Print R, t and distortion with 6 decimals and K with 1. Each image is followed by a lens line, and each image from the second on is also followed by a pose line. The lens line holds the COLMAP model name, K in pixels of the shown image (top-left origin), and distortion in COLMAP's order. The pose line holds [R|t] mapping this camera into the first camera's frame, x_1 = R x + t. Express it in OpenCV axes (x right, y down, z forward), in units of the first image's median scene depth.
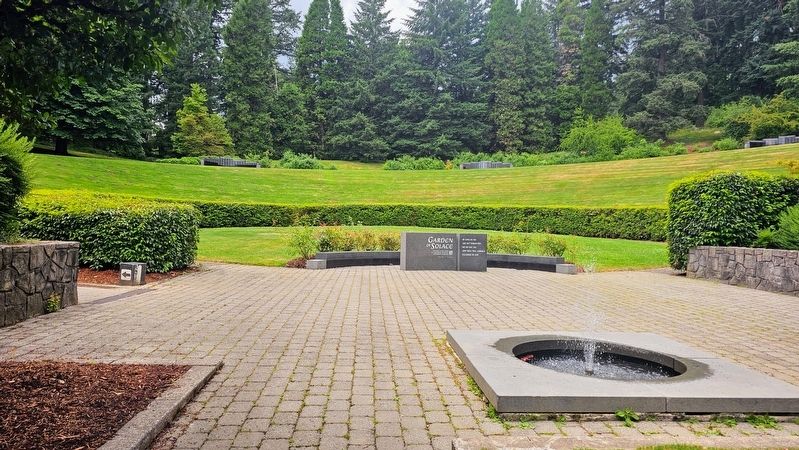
lens RADIAL K [[539.5, 0, 385.8], [0, 539.5, 224.6], [0, 0, 1]] dist [0.069047, -0.060917]
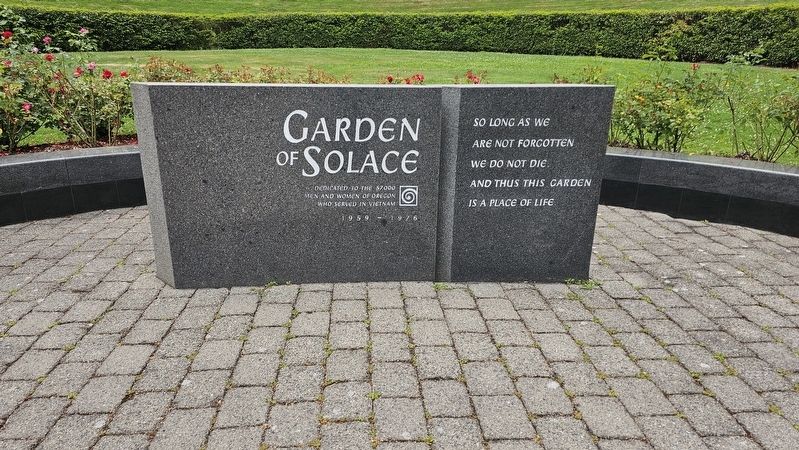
lens RADIAL K [[539.5, 0, 385.8], [0, 539.5, 224.6], [0, 0, 1]] dist [0.069047, -0.060917]
pose [[0.999697, -0.018421, 0.016355, 0.041127], [0.012407, 0.950079, 0.311763, 0.001213], [-0.021282, -0.311465, 0.950019, 0.308965]]
